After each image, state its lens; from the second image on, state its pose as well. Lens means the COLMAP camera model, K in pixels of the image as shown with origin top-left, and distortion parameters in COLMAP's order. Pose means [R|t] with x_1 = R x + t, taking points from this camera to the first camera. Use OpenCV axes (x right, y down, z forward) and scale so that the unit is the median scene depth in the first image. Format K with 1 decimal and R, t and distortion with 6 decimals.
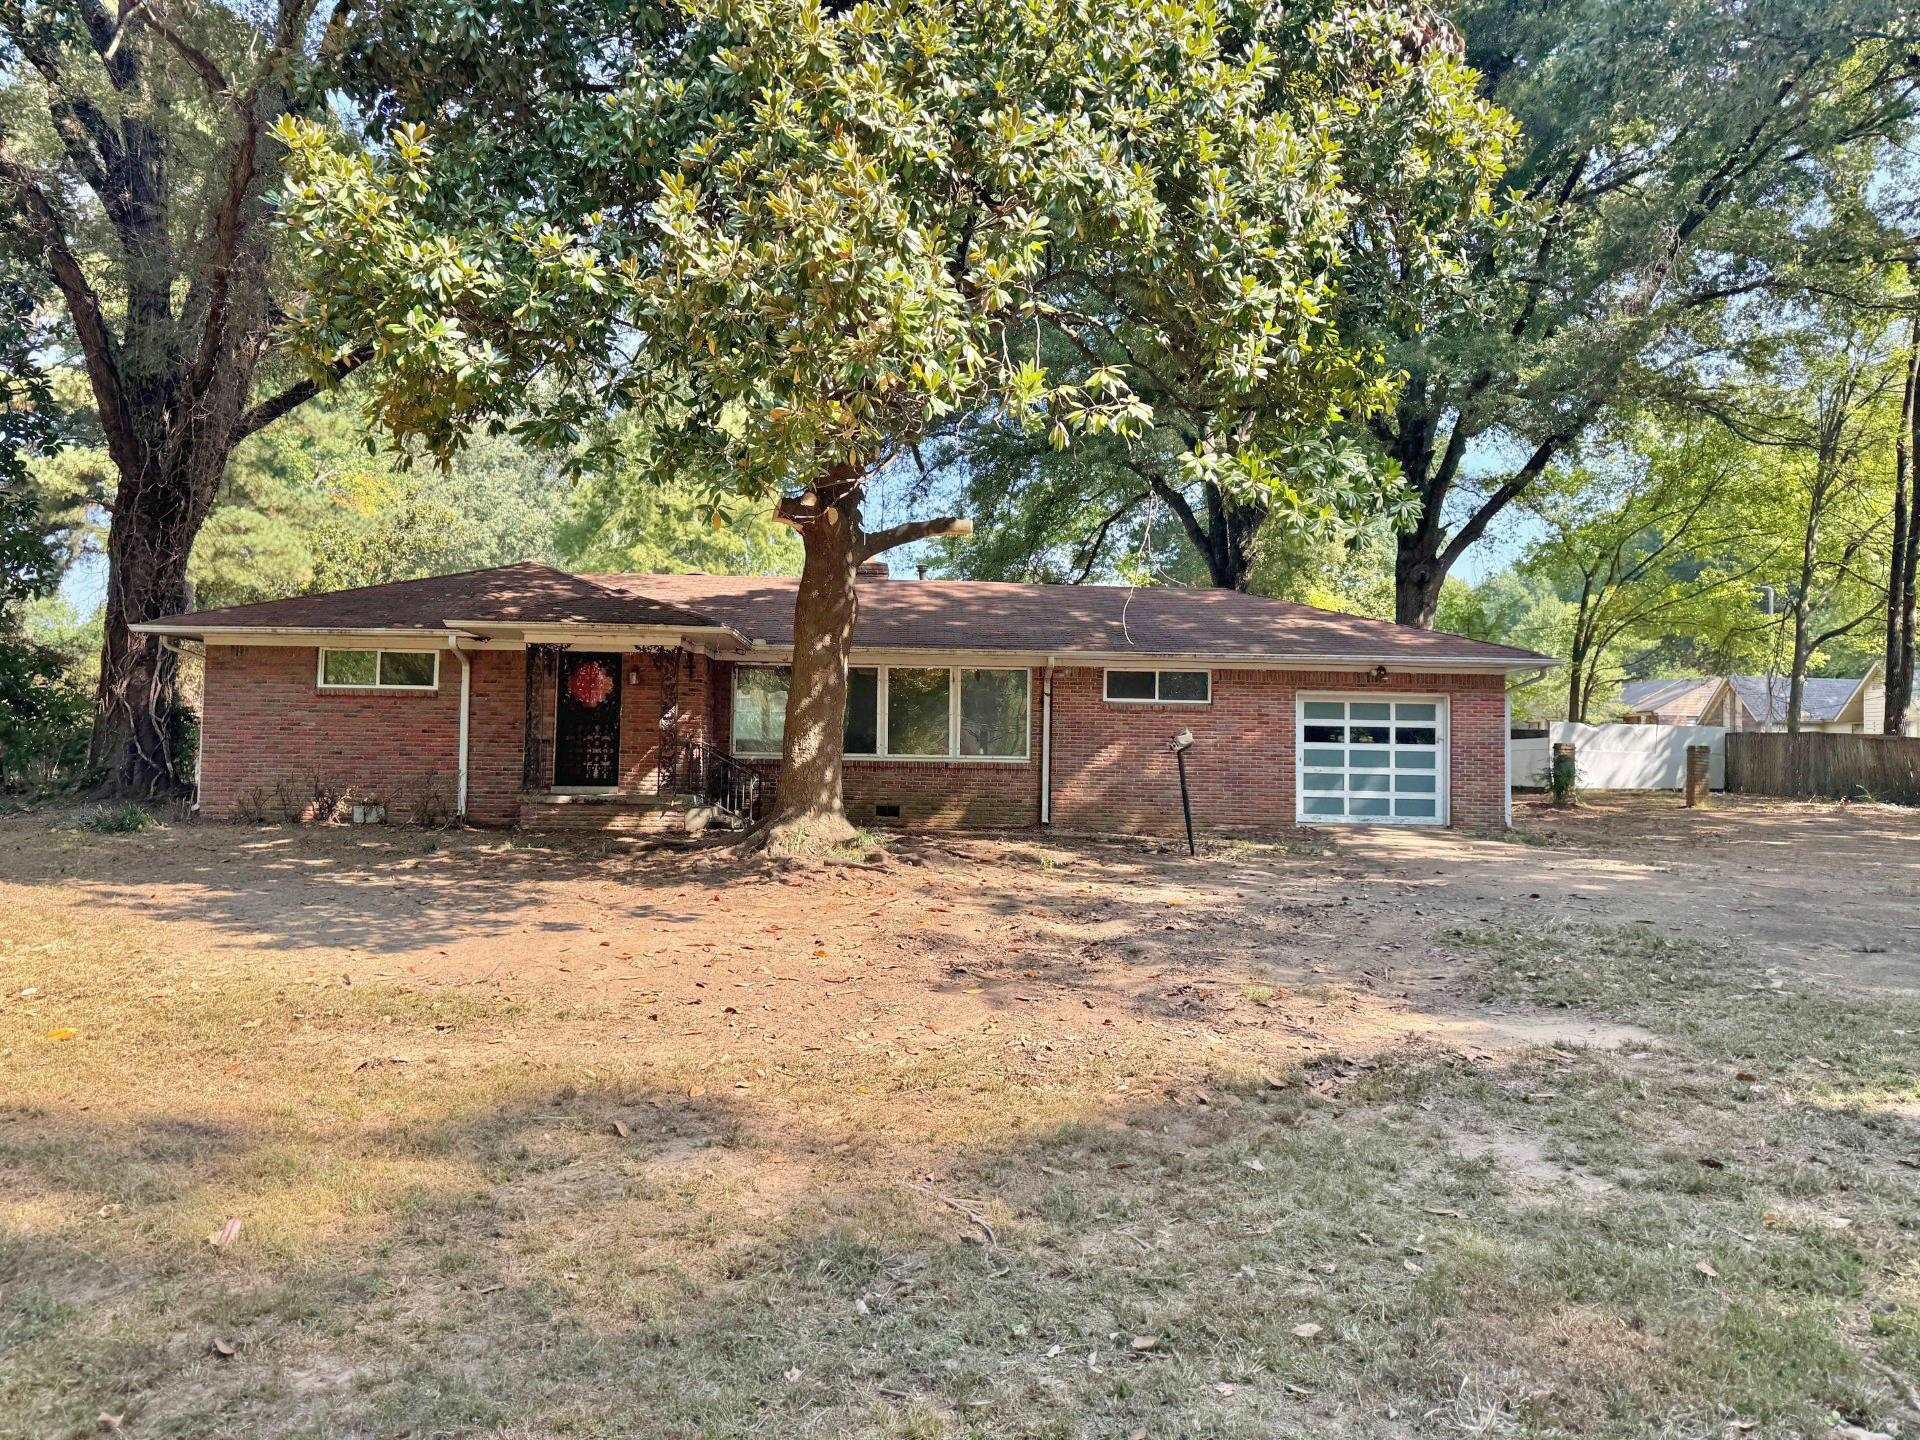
lens RADIAL K [[1390.6, 0, 960.0], [0, 1390.6, 720.0], [0, 0, 1]] dist [0.056375, -0.002042]
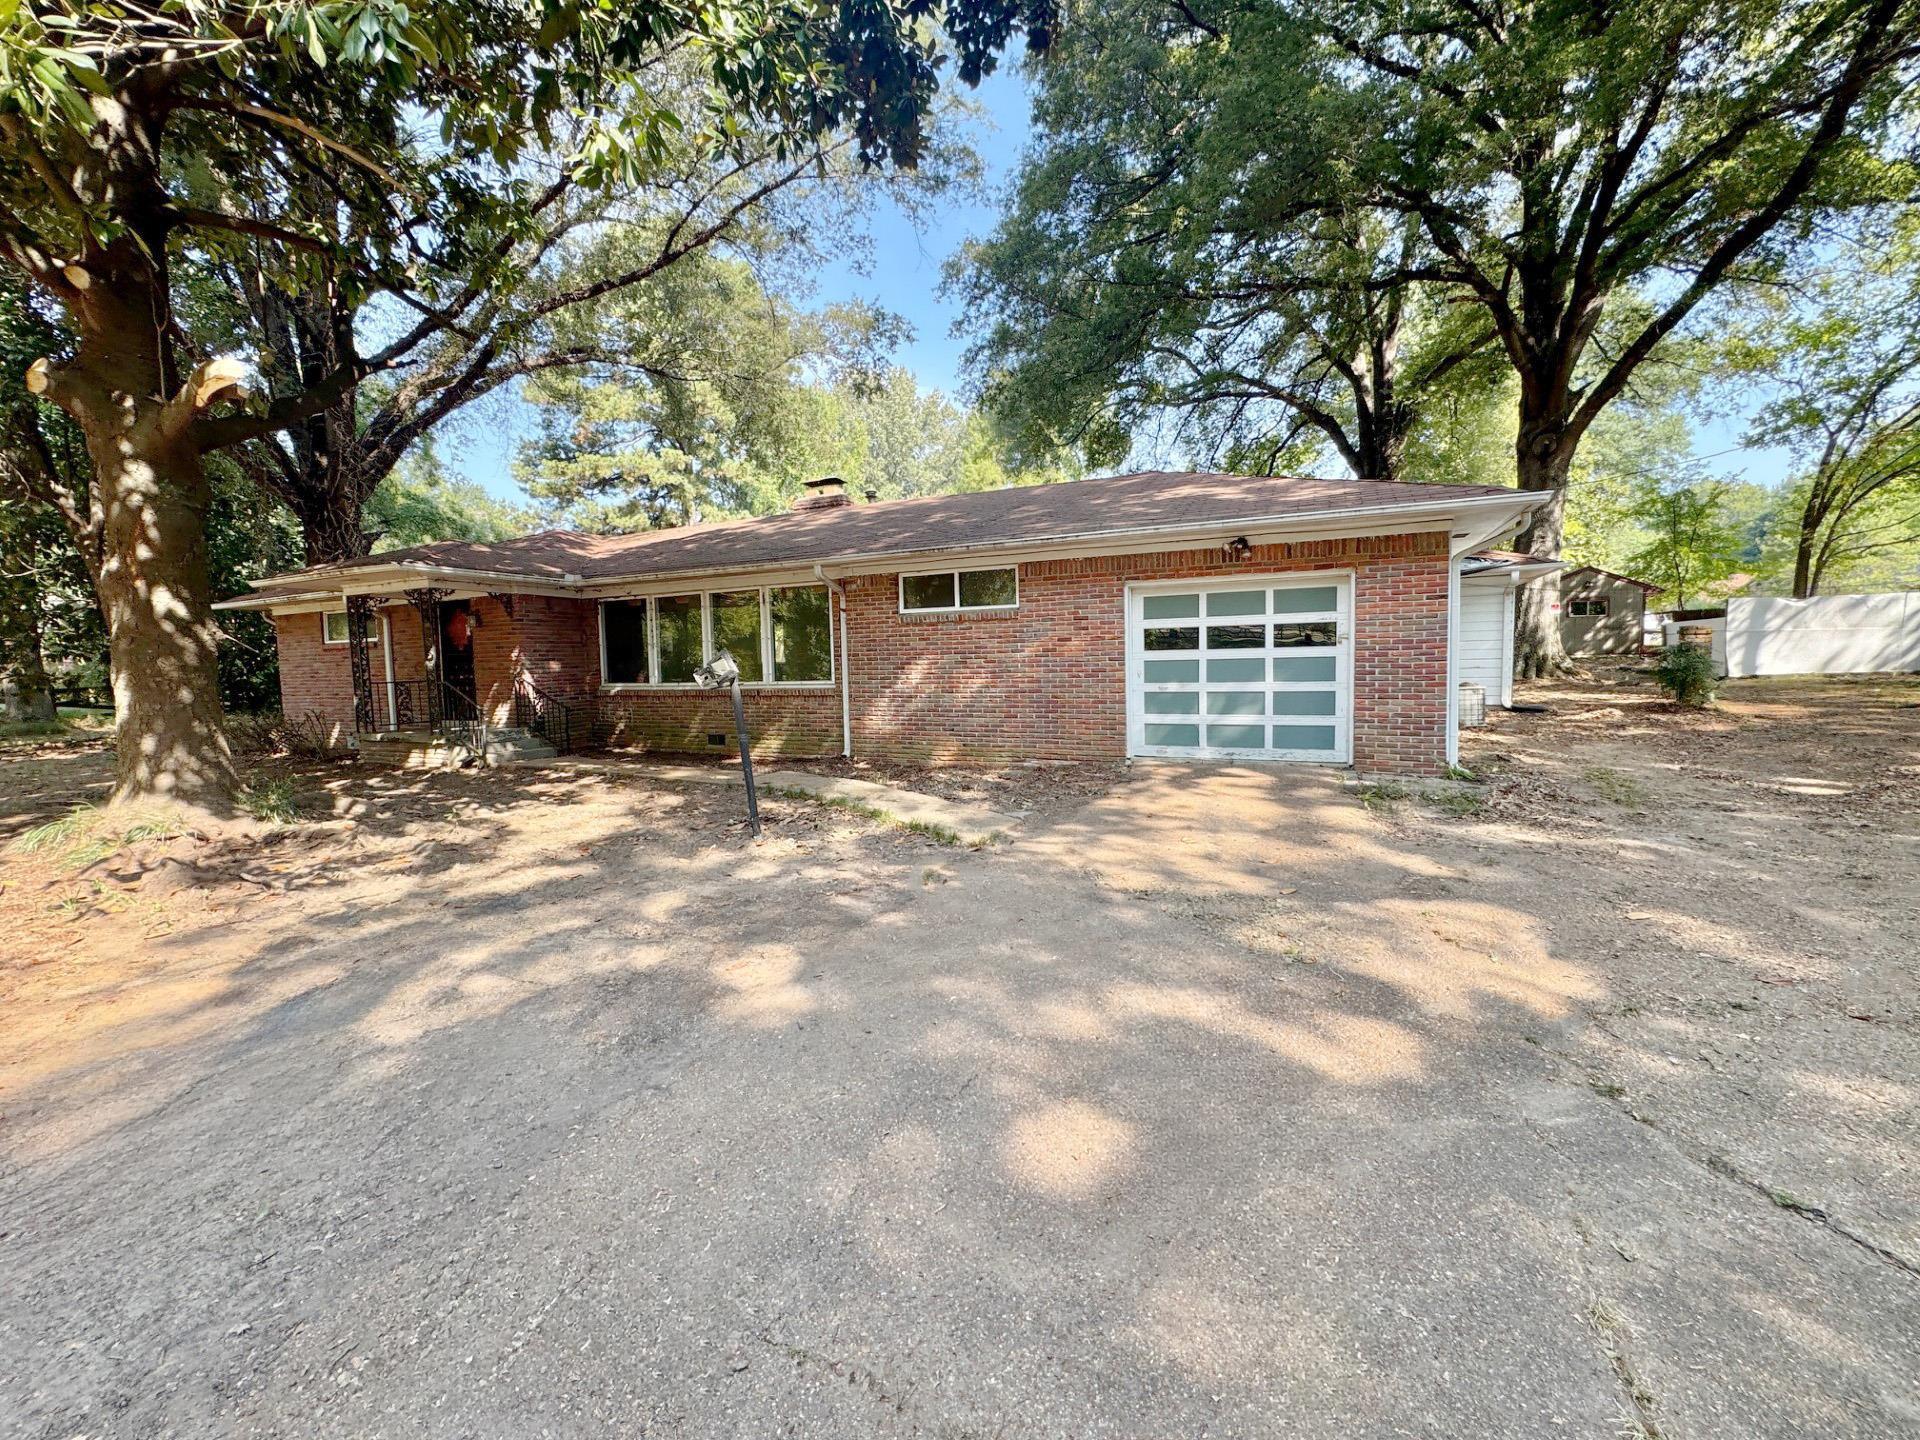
lens RADIAL K [[787.3, 0, 958.3], [0, 787.3, 713.6], [0, 0, 1]] dist [0.000567, -0.000243]
pose [[0.897010, -0.007856, -0.441941, 0.344729], [0.053386, 0.994448, 0.090682, 0.005674], [0.438775, -0.104936, 0.892449, 0.573914]]
